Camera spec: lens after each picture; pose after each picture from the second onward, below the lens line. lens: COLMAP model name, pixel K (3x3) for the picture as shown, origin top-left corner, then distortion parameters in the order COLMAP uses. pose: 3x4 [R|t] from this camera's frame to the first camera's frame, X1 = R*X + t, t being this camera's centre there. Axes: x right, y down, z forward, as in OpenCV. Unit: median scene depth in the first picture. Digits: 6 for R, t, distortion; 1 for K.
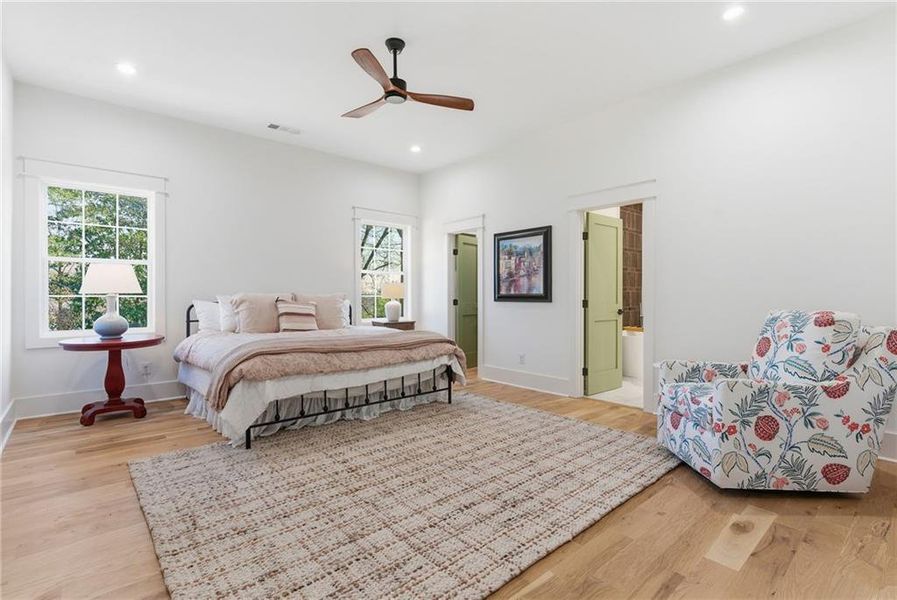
lens RADIAL K [[426.1, 0, 448.1], [0, 426.1, 302.4], [0, 0, 1]] dist [-0.001516, -0.000361]
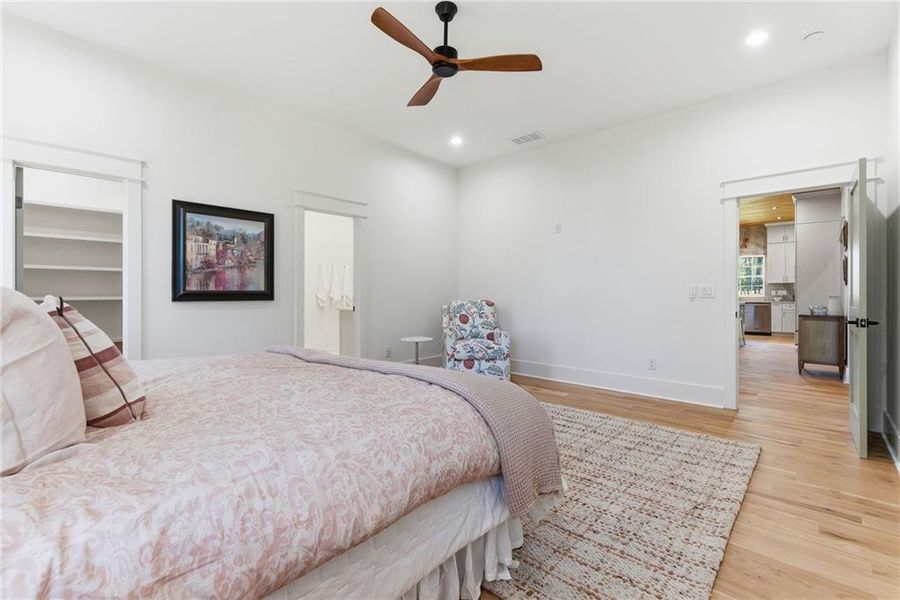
lens RADIAL K [[403.8, 0, 451.7], [0, 403.8, 296.2], [0, 0, 1]] dist [0.000091, 0.000477]
pose [[-0.116119, -0.010579, 0.993179, -0.623655], [0.011273, 0.999865, 0.011968, -0.013669], [-0.993171, 0.012585, -0.115984, 0.700588]]
